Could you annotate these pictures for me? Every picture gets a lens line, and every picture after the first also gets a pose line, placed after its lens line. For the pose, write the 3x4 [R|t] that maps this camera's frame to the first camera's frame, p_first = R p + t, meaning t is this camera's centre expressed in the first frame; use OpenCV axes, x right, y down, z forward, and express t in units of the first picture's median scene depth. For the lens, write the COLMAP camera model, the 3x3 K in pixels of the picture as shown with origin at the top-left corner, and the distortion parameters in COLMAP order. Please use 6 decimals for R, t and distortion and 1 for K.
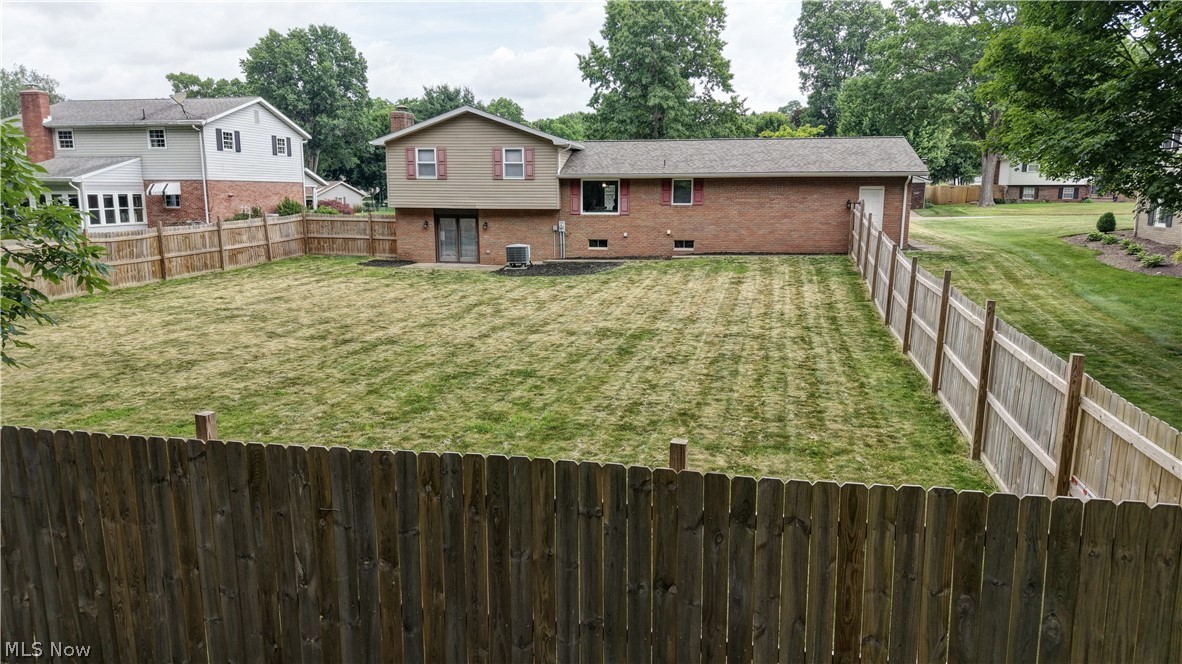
lens RADIAL K [[793.6, 0, 589.0], [0, 793.6, 351.3], [0, 0, 1]] dist [0.002059, -0.005465]
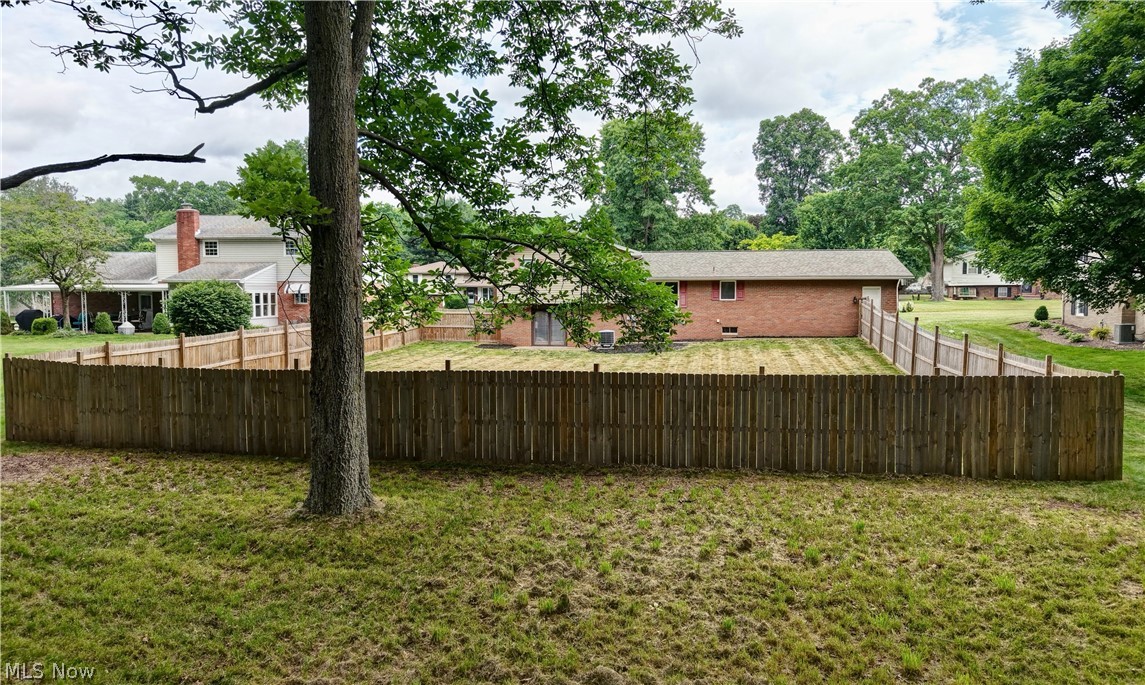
lens RADIAL K [[824.3, 0, 578.4], [0, 824.3, 363.2], [0, 0, 1]] dist [-0.001656, -0.002242]
pose [[0.997578, -0.006338, 0.069269, -0.225826], [0.013991, 0.993770, -0.110571, 0.064644], [-0.068137, 0.111272, 0.991451, -0.317680]]
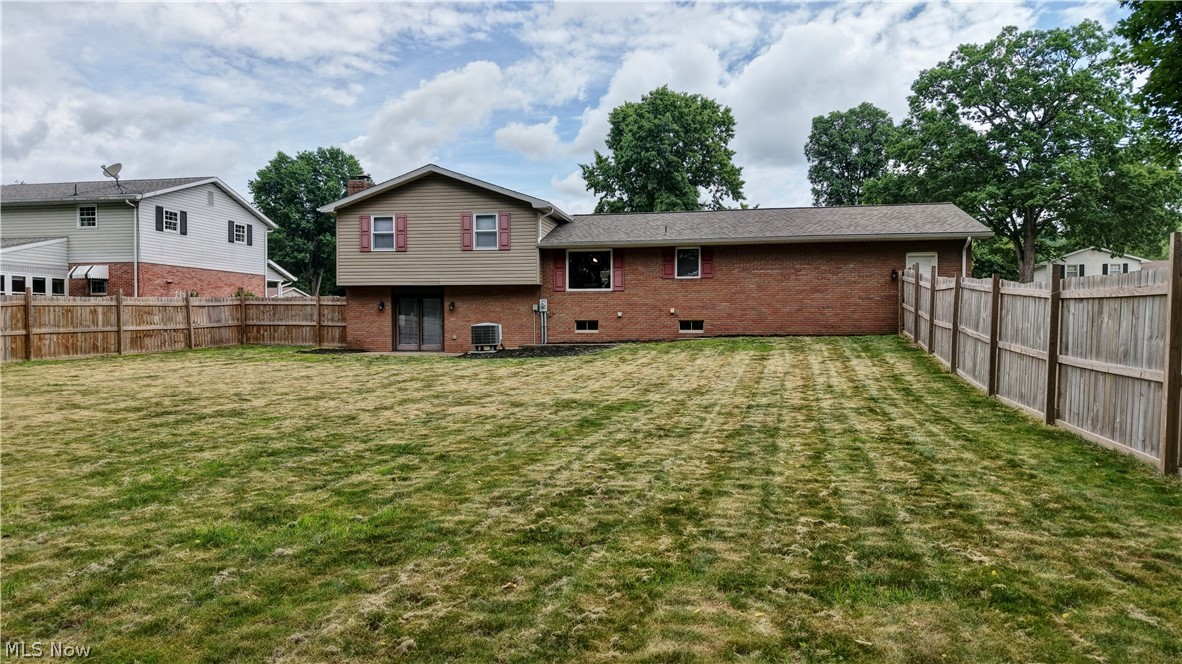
lens RADIAL K [[793.6, 0, 589.0], [0, 793.6, 351.3], [0, 0, 1]] dist [0.002059, -0.005465]
pose [[0.999797, -0.002503, -0.019988, 0.030506], [-0.000799, 0.986545, -0.163489, 0.024453], [0.020128, 0.163472, 0.986343, 0.200624]]
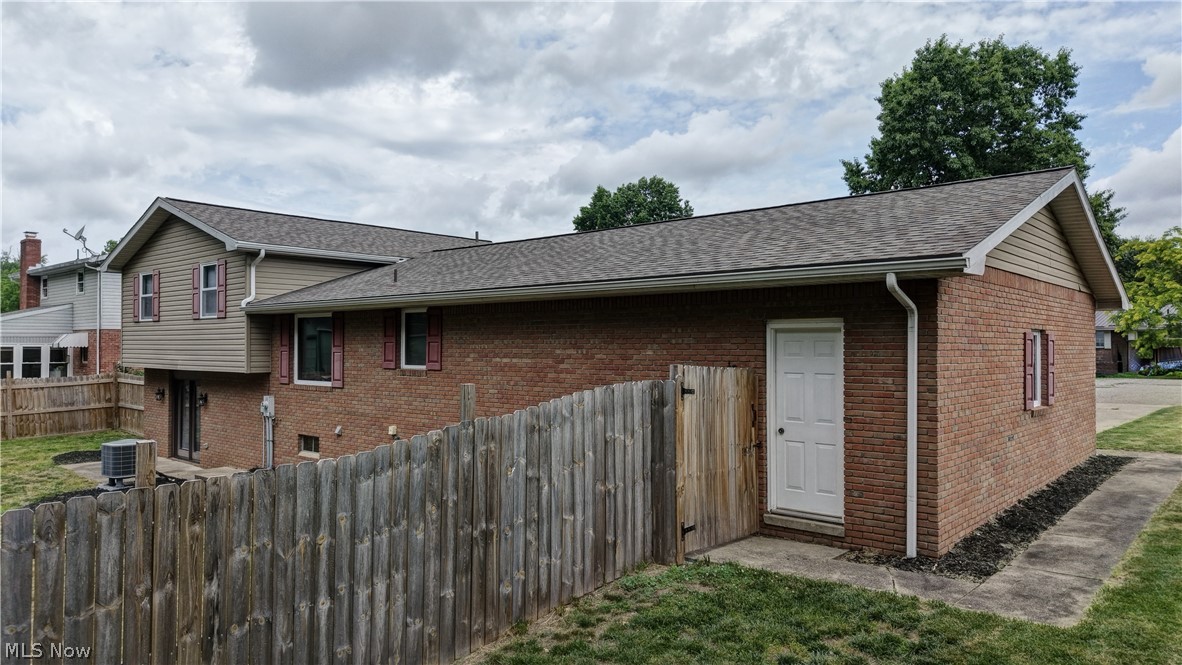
lens RADIAL K [[798.7, 0, 587.2], [0, 798.7, 344.1], [0, 0, 1]] dist [-0.003977, 0.003290]
pose [[0.842771, -0.002890, -0.538265, 0.423101], [-0.105508, 0.979700, -0.170456, -0.135108], [0.527831, 0.200447, 0.825358, 0.696218]]
